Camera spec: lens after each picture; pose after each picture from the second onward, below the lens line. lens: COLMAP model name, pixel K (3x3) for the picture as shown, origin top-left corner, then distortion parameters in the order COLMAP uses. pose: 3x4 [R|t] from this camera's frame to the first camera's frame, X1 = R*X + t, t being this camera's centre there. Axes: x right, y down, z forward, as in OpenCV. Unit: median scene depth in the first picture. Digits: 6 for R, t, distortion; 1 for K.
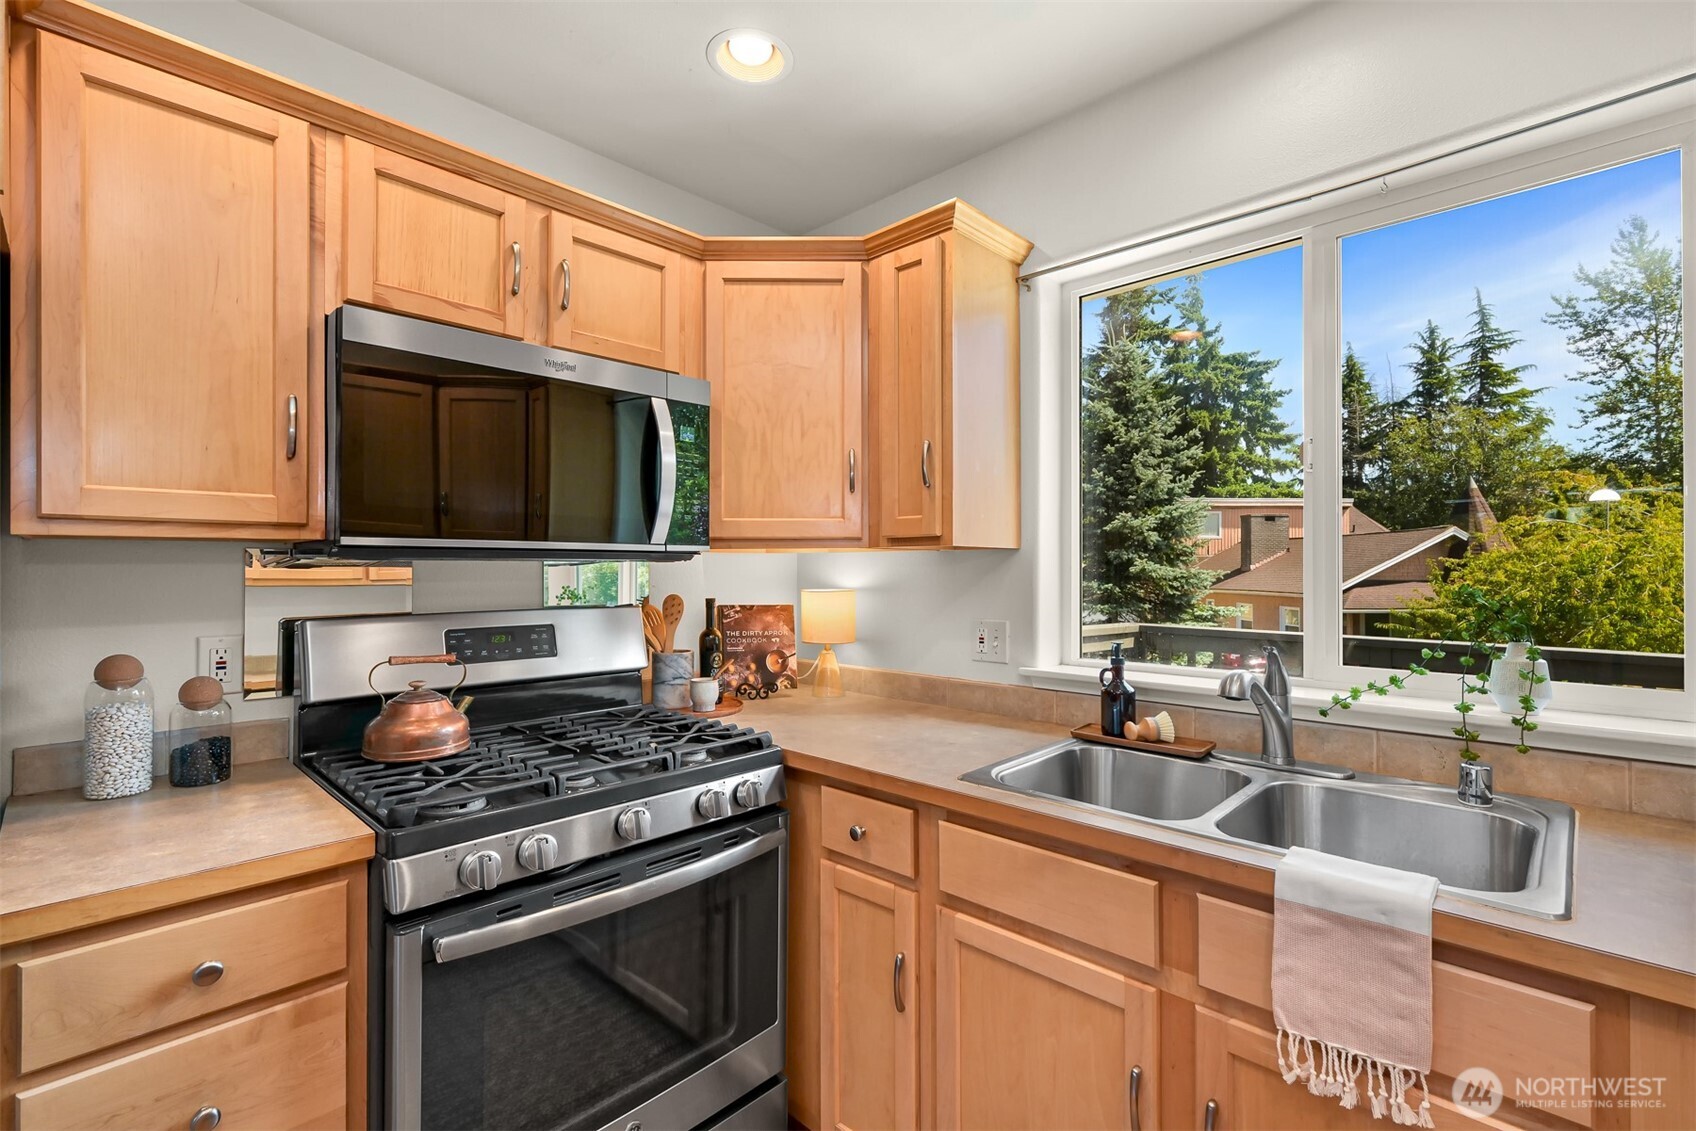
lens RADIAL K [[761.2, 0, 844.2], [0, 761.2, 563.6], [0, 0, 1]] dist [-0.004708, 0.000048]
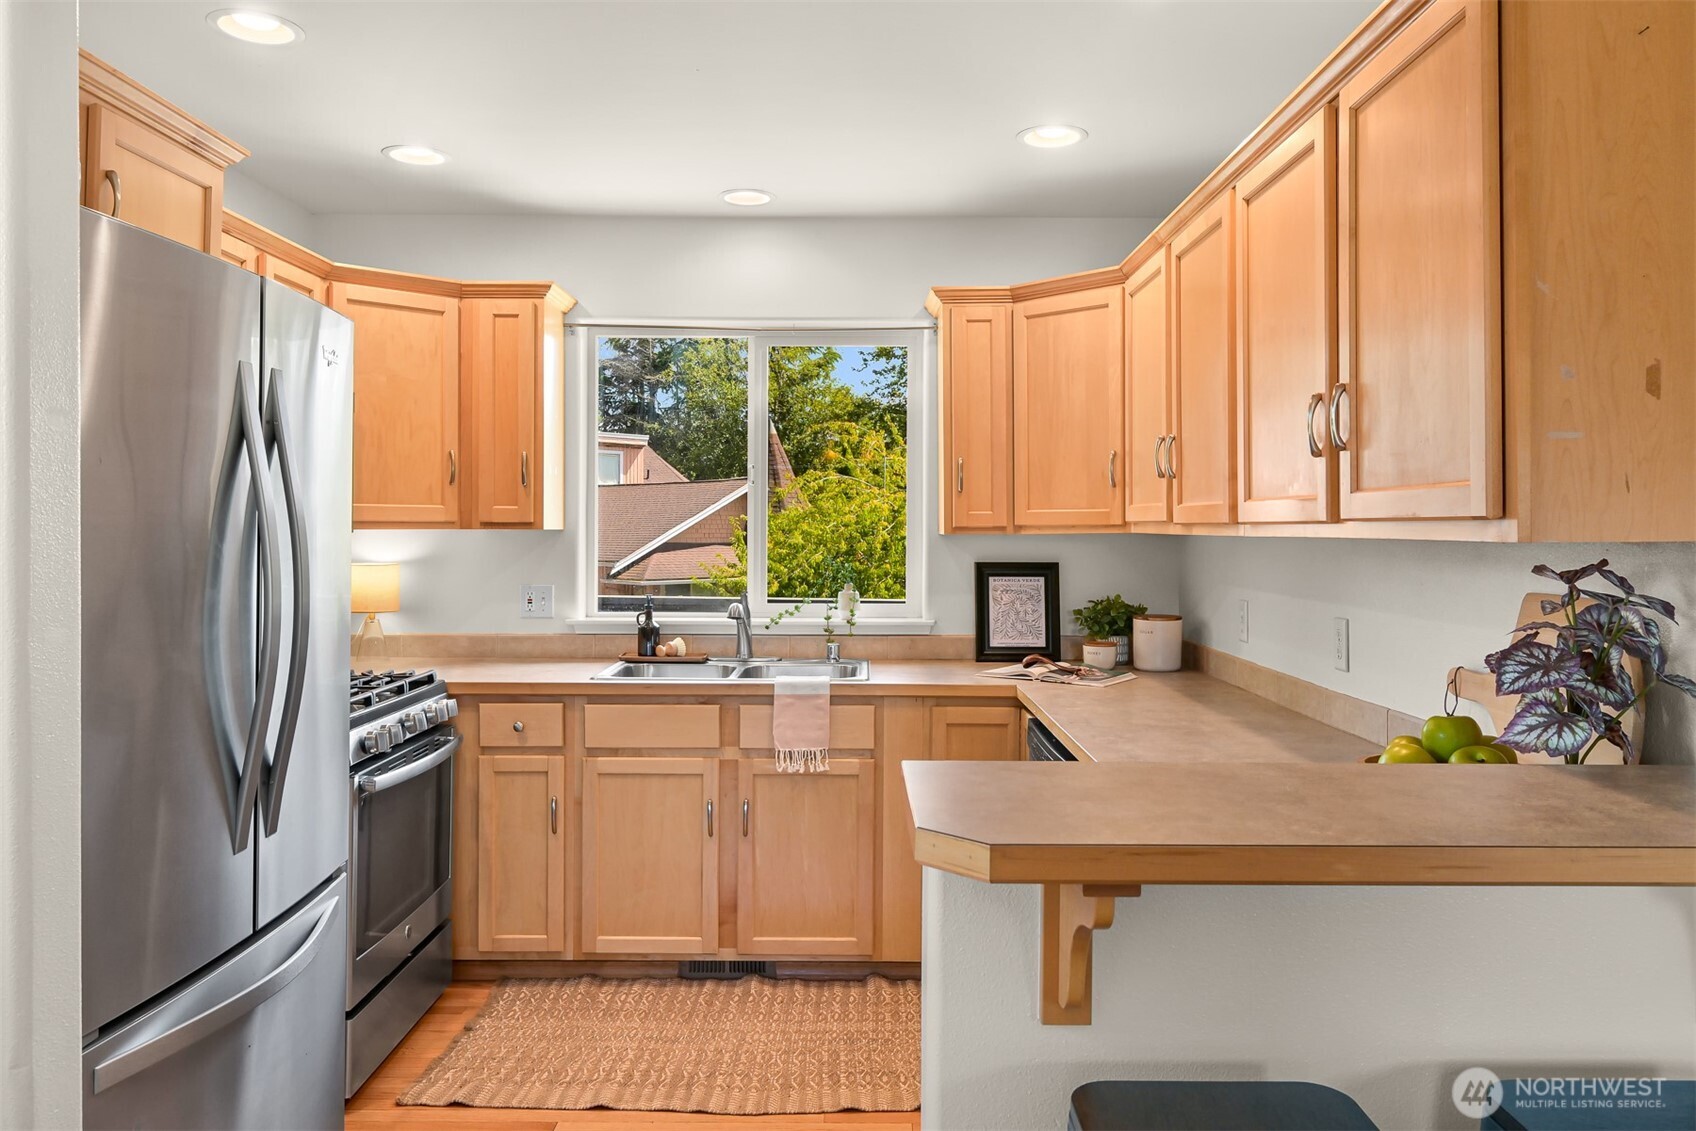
lens RADIAL K [[1241.2, 0, 860.3], [0, 1241.2, 530.5], [0, 0, 1]] dist [-0.002700, 0.000295]
pose [[0.718123, 0.001926, 0.695913, -0.822008], [-0.010080, 0.999920, 0.007634, -0.036569], [-0.695843, -0.012498, 0.718085, -0.823906]]
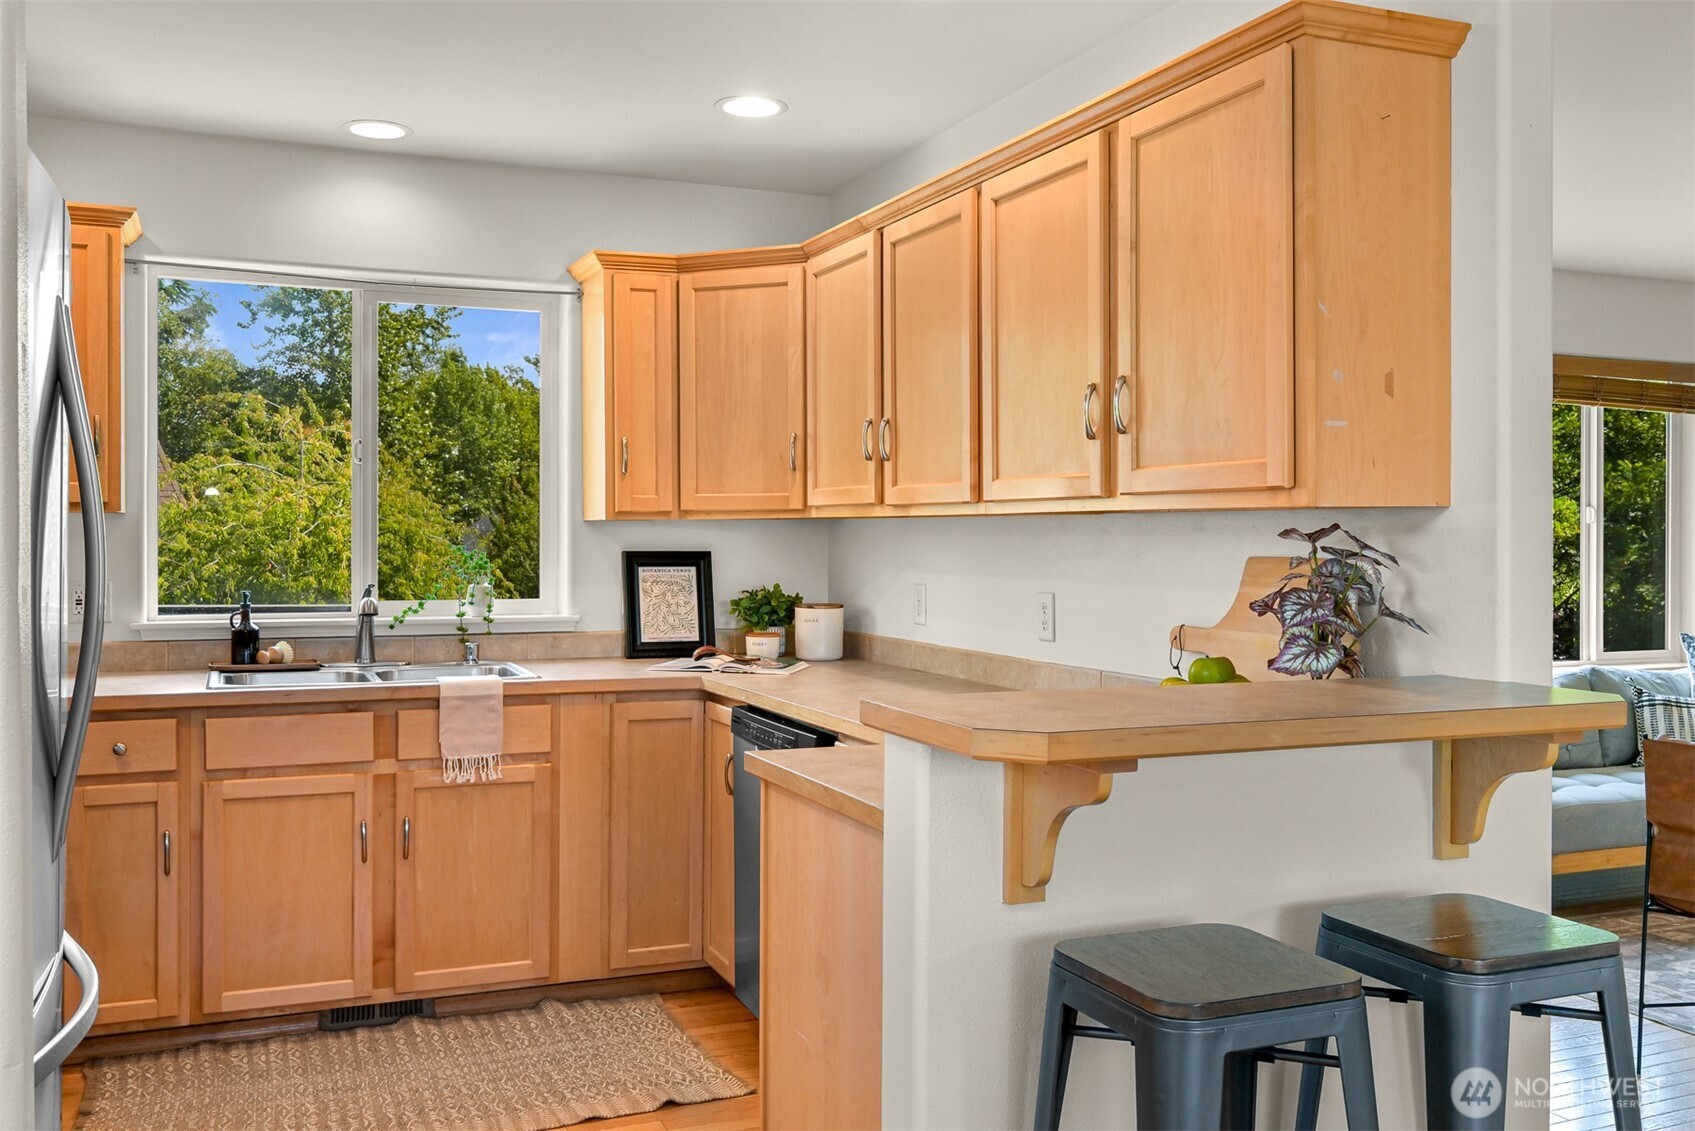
lens RADIAL K [[1496.4, 0, 849.8], [0, 1496.4, 547.7], [0, 0, 1]] dist [0.009165, -0.001665]
pose [[0.393583, -0.005168, 0.919275, -1.197925], [-0.011838, 0.999873, 0.010689, -0.005681], [-0.919213, -0.015089, 0.393472, -0.701916]]
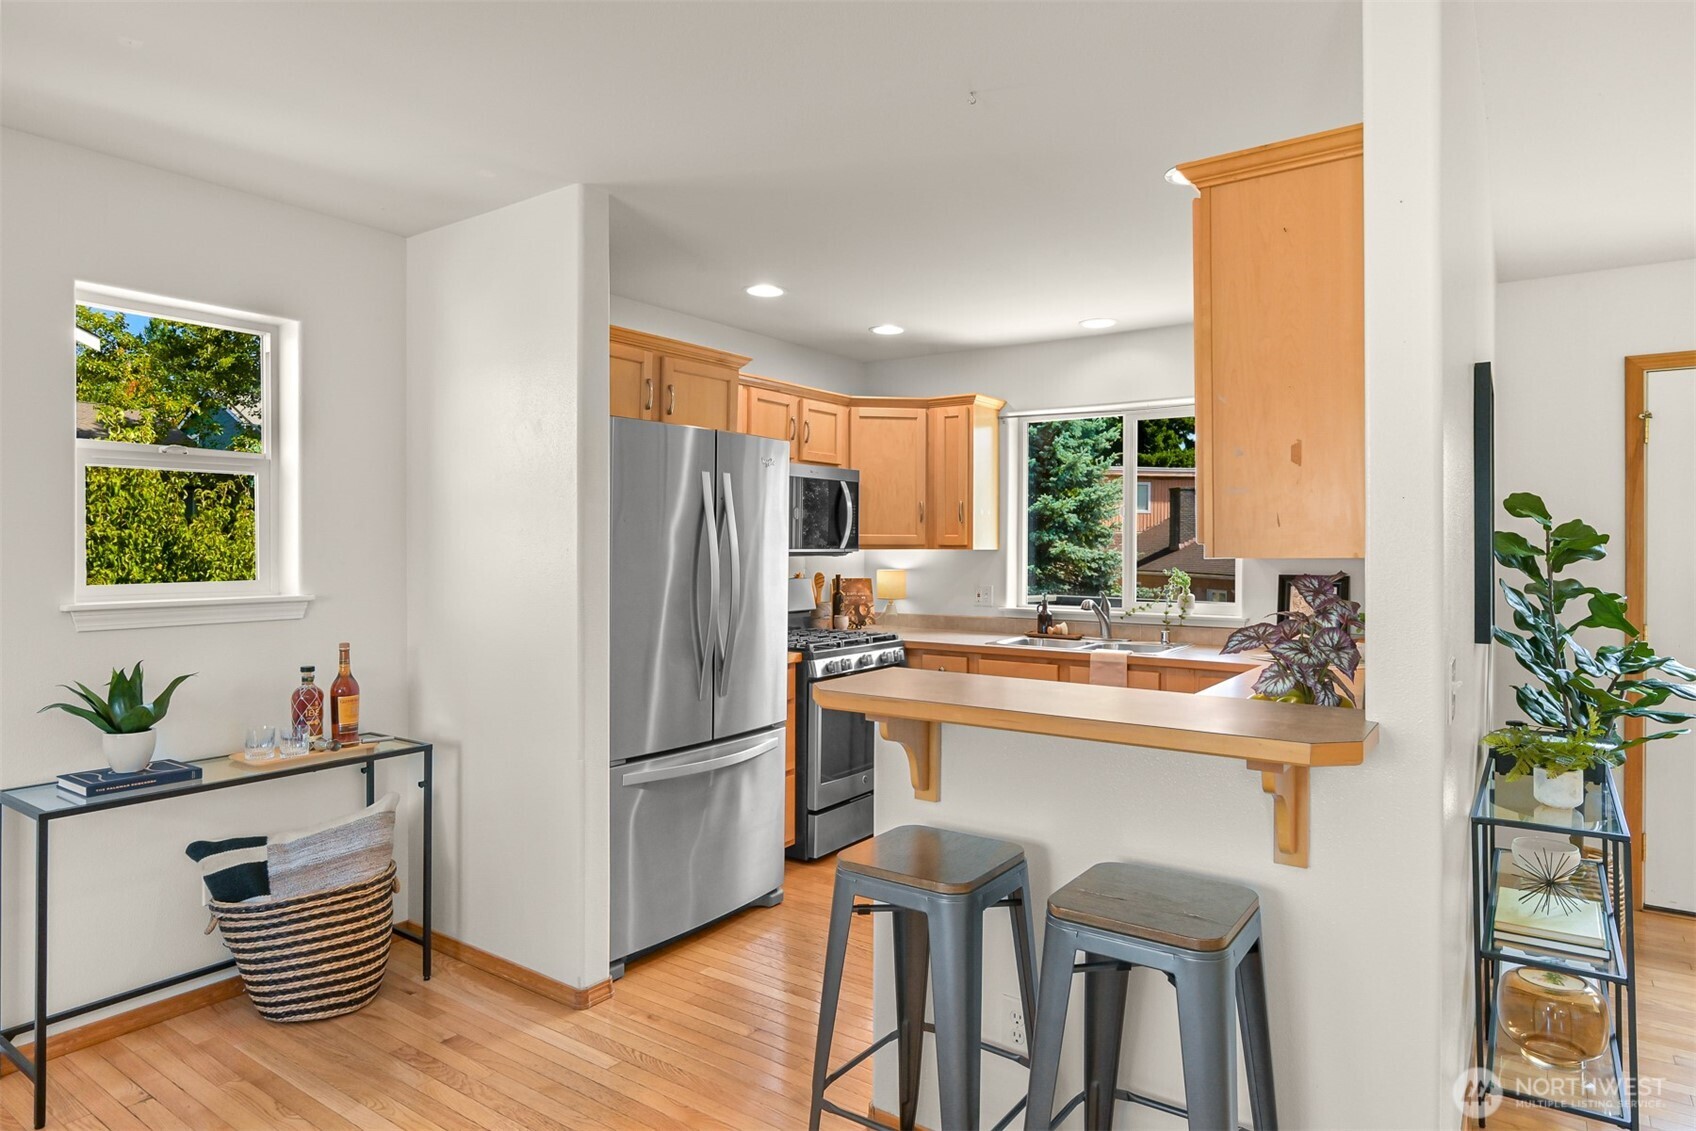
lens RADIAL K [[988.0, 0, 849.4], [0, 988.0, 545.4], [0, 0, 1]] dist [-0.009565, -0.001622]
pose [[0.987490, 0.004383, 0.157623, -0.534097], [-0.005643, 0.999956, 0.007544, -0.044868], [-0.157583, -0.008339, 0.987470, -1.423254]]
